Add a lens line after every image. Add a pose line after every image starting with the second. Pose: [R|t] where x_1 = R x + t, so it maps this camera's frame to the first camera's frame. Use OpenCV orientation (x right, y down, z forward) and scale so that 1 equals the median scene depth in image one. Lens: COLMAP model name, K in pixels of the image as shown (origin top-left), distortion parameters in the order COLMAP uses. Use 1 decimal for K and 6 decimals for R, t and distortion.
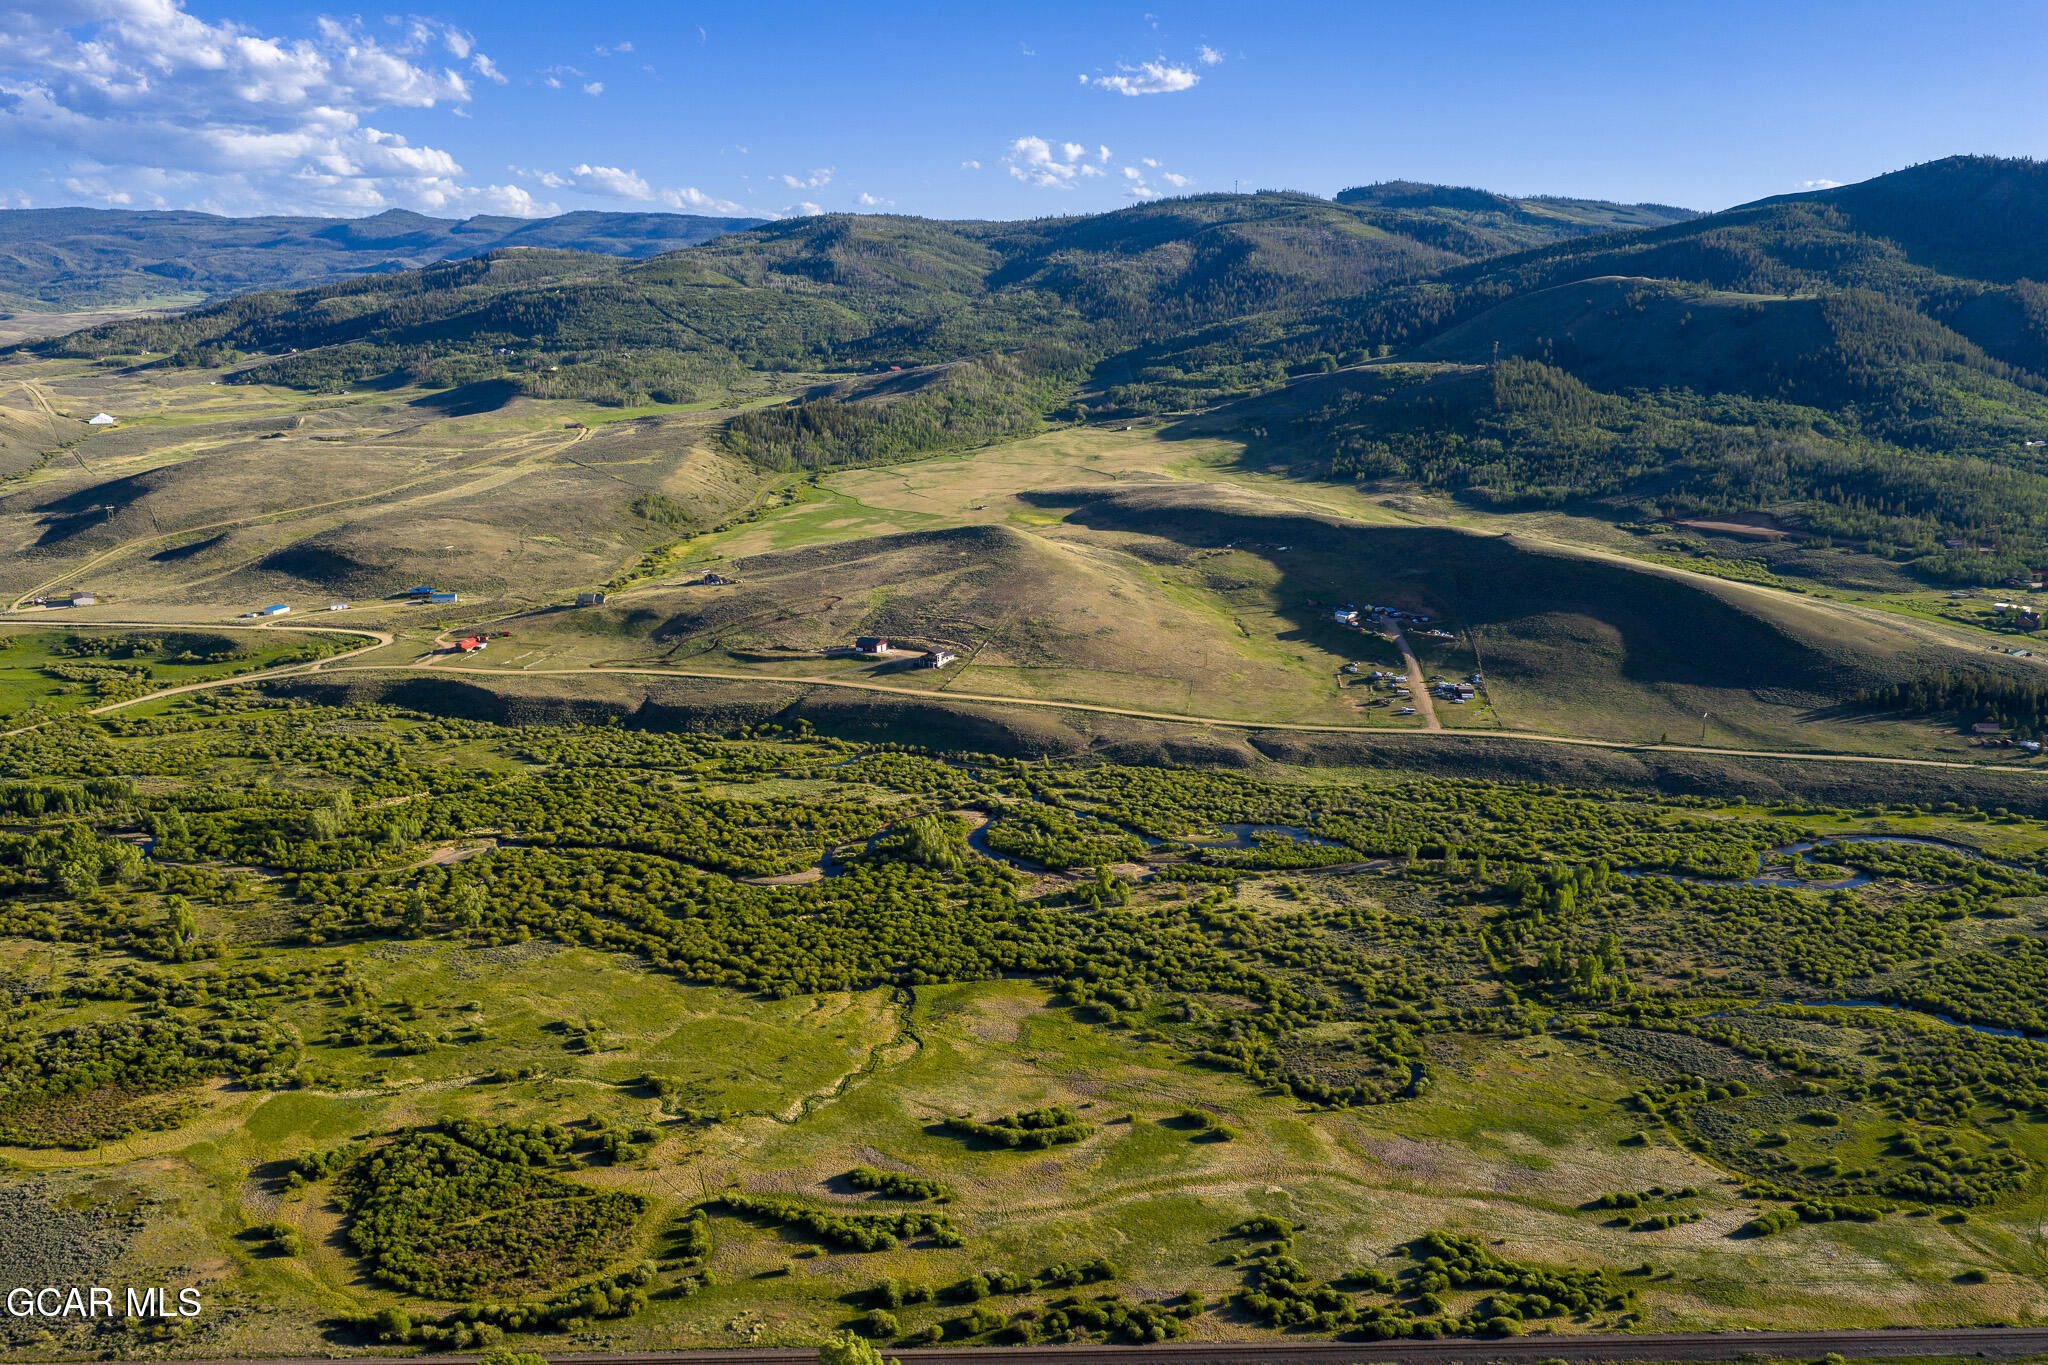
lens RADIAL K [[1678.4, 0, 1016.5], [0, 1678.4, 723.5], [0, 0, 1]] dist [0.010708, -0.019904]
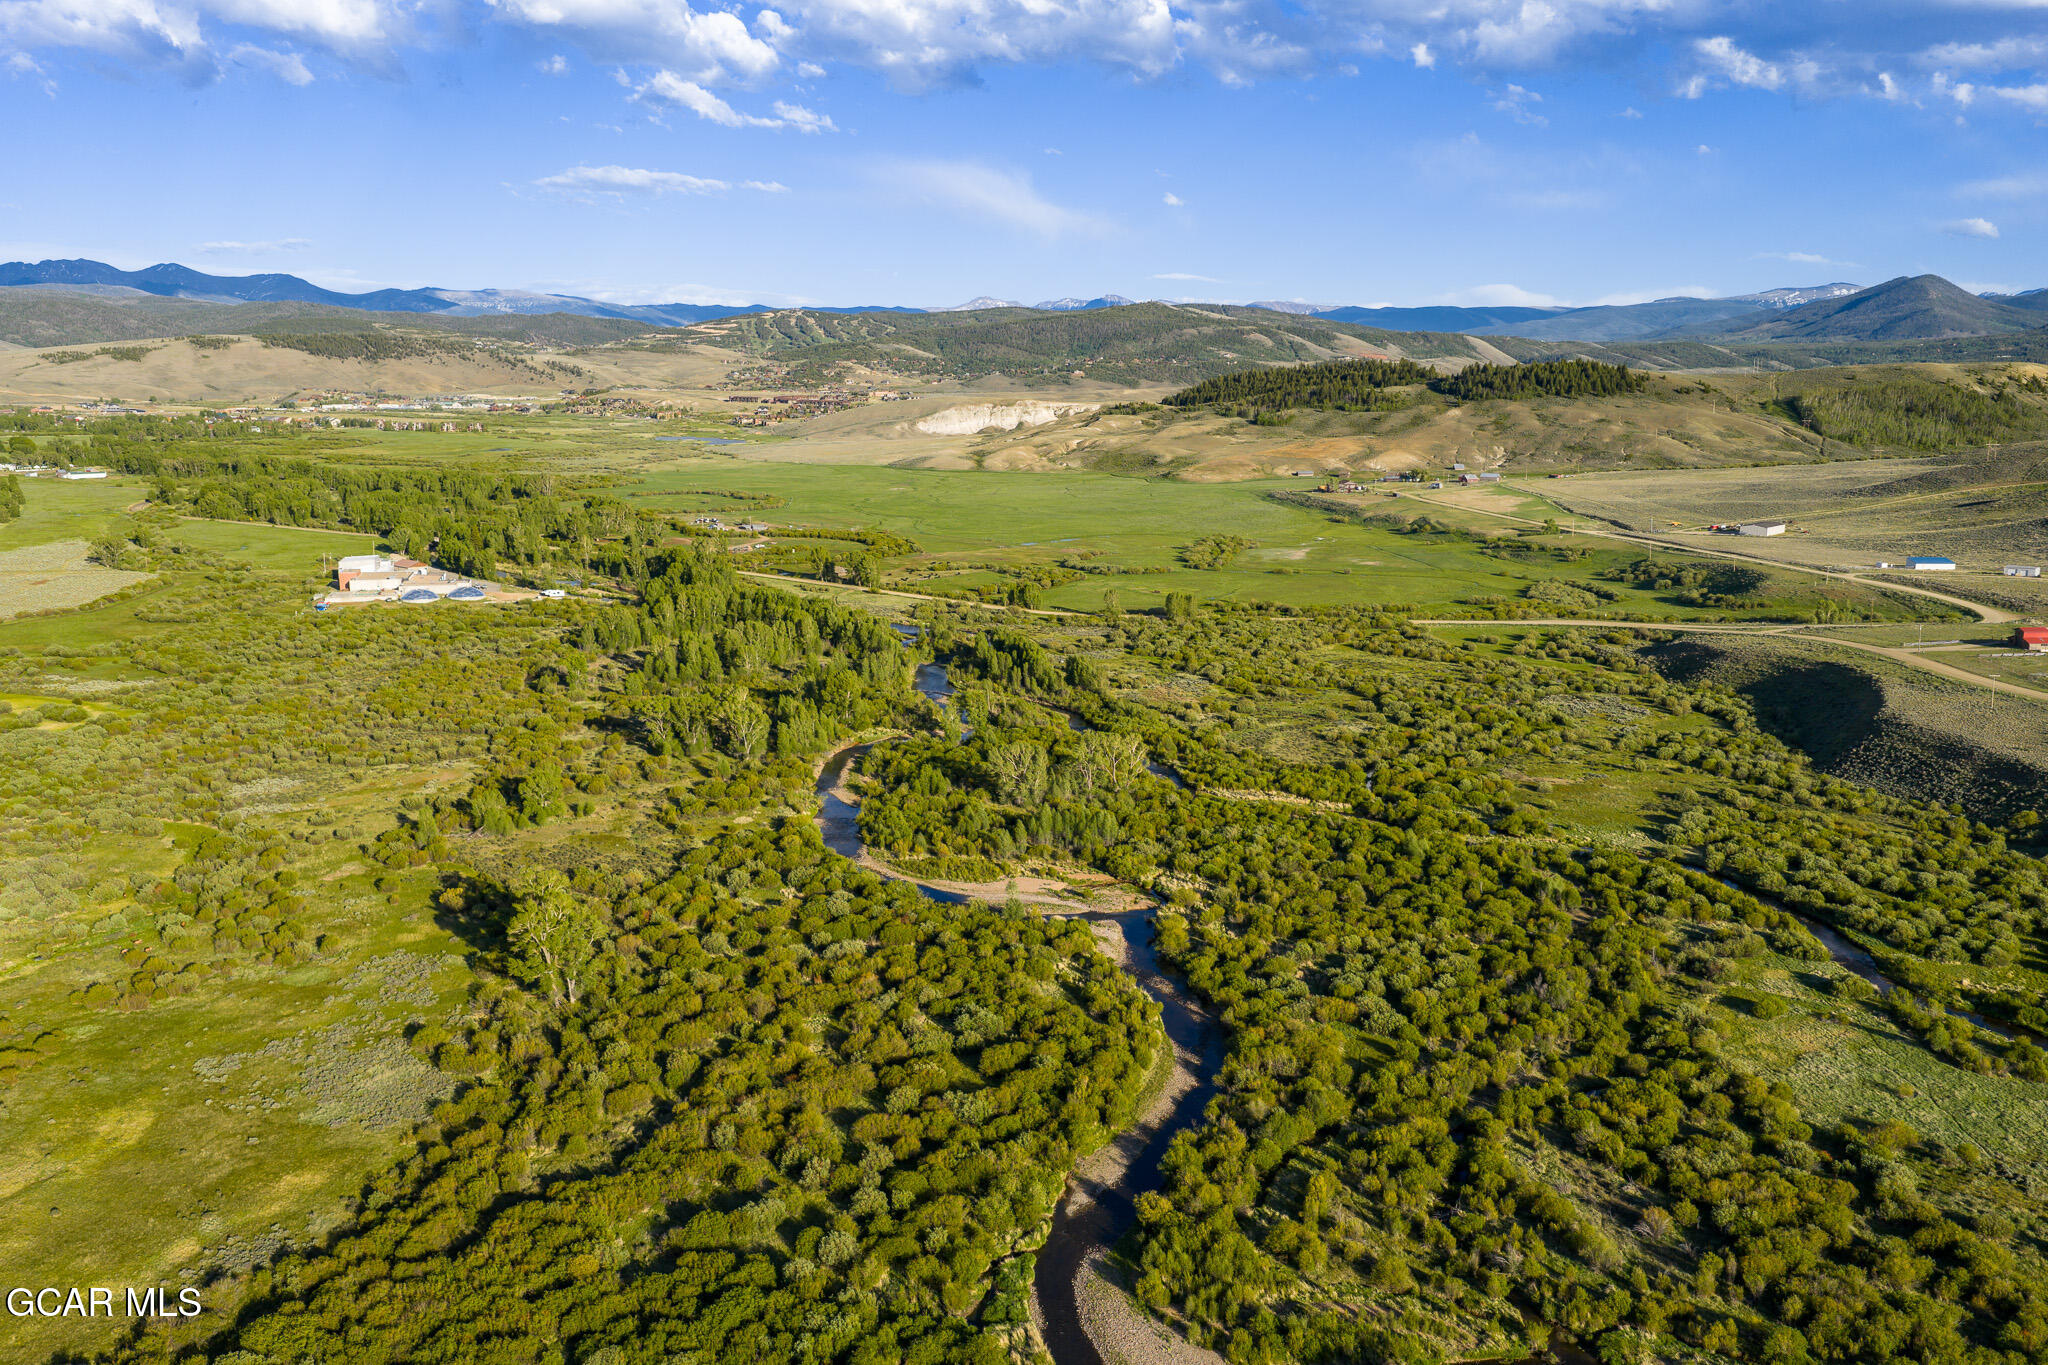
lens RADIAL K [[1690.8, 0, 1018.0], [0, 1690.8, 681.2], [0, 0, 1]] dist [0.010009, -0.025277]
pose [[0.262184, 0.172601, -0.949457, 0.063965], [-0.241254, 0.964356, 0.108689, -0.019957], [0.934375, 0.200564, 0.294480, 0.719341]]
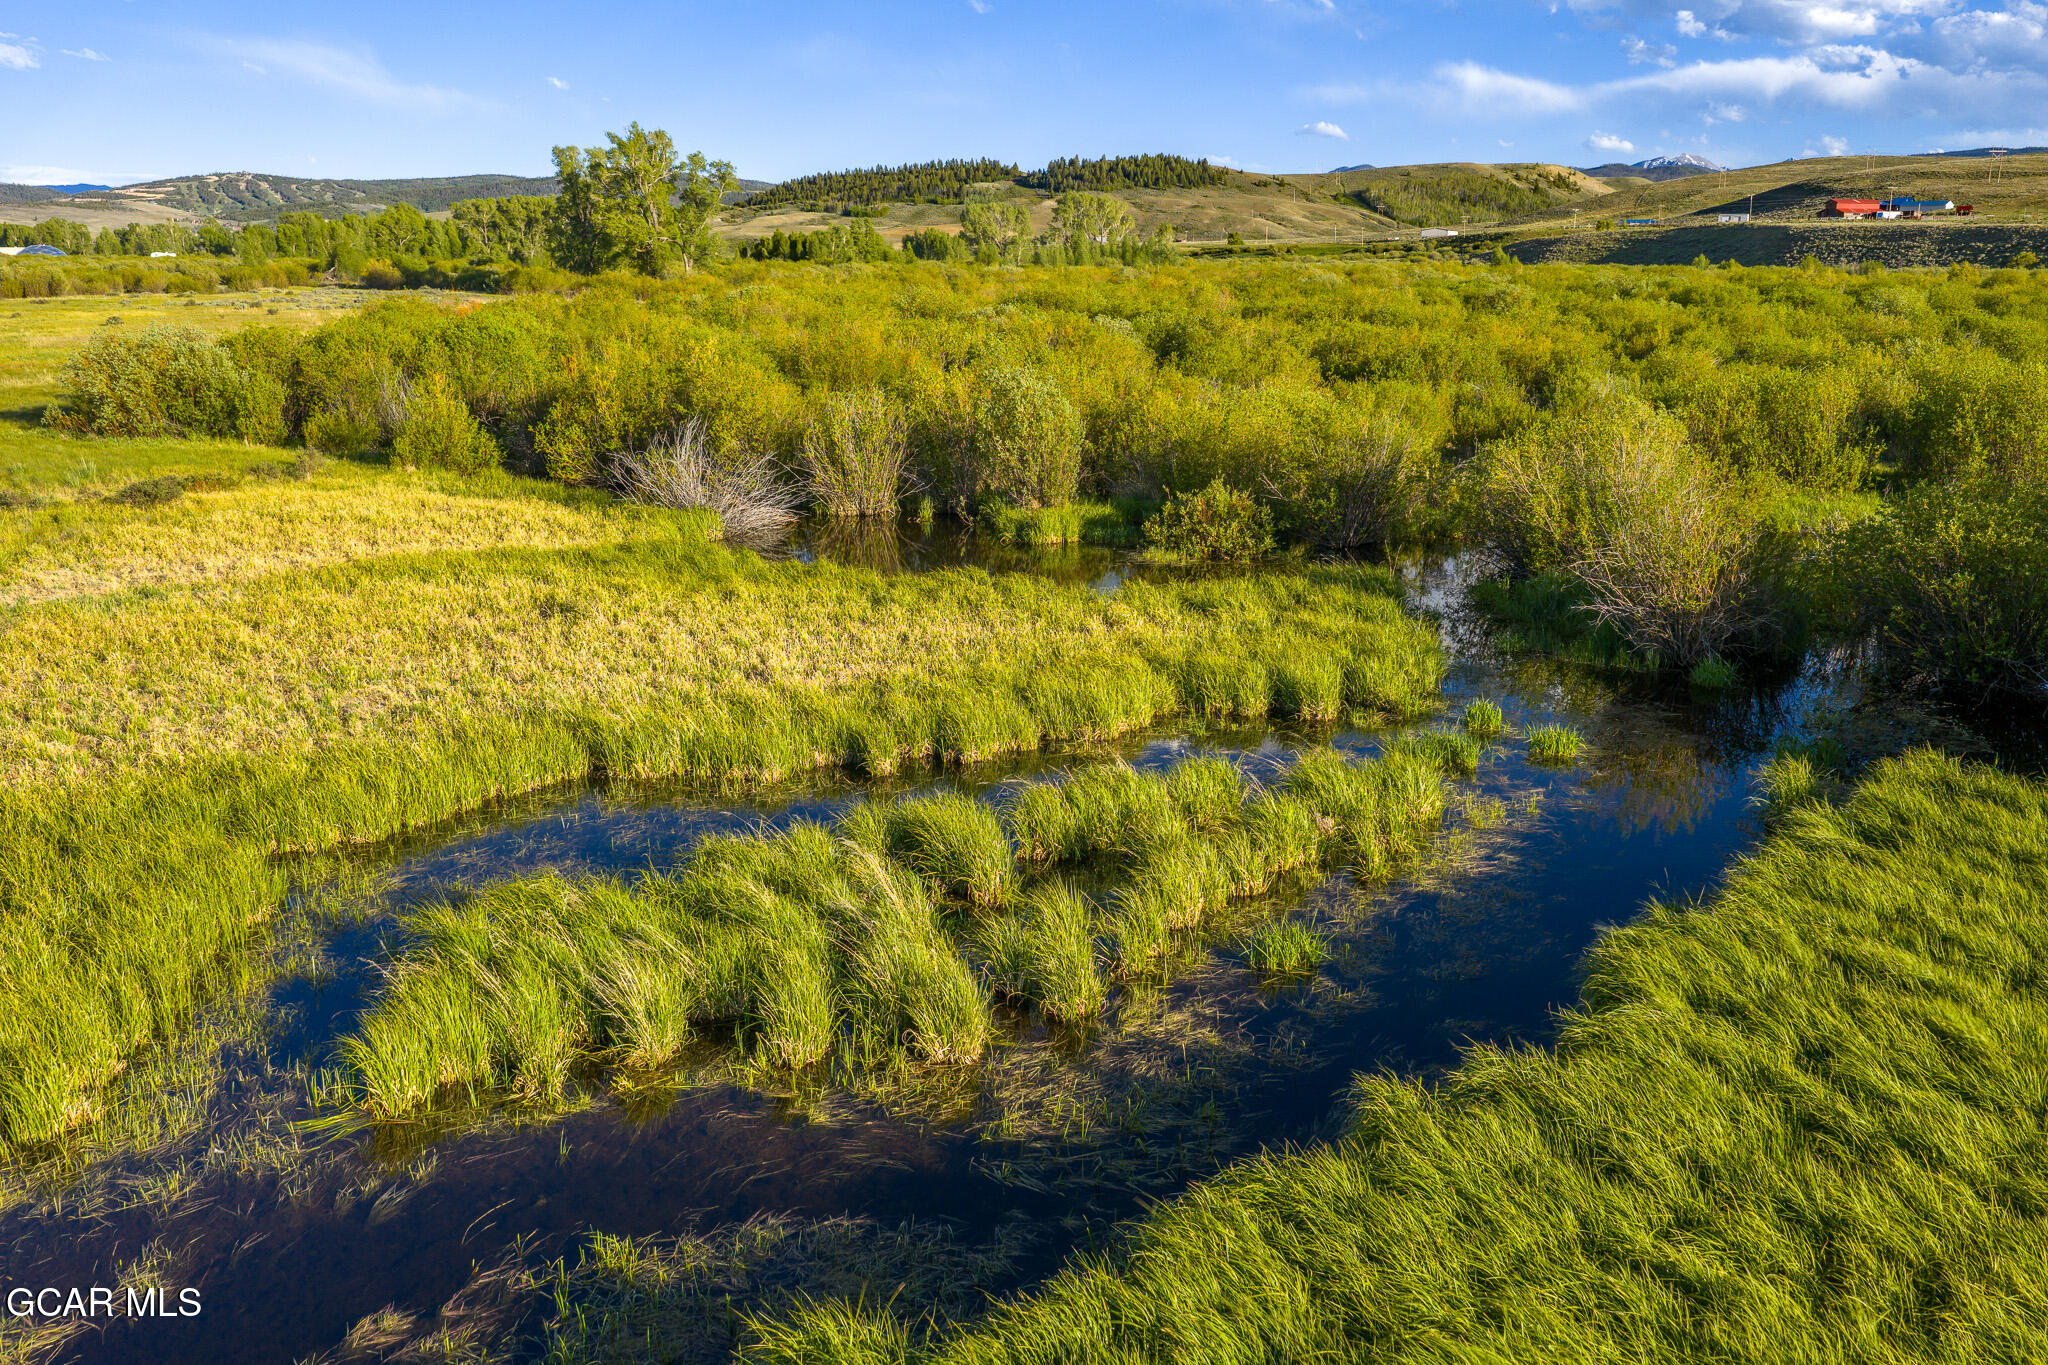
lens RADIAL K [[1678.4, 0, 1016.5], [0, 1678.4, 723.5], [0, 0, 1]] dist [0.010708, -0.019904]
pose [[0.531773, 0.220287, -0.817735, -0.033944], [-0.211265, 0.969557, 0.123801, 0.106654], [0.820113, 0.106925, 0.562123, 0.667118]]
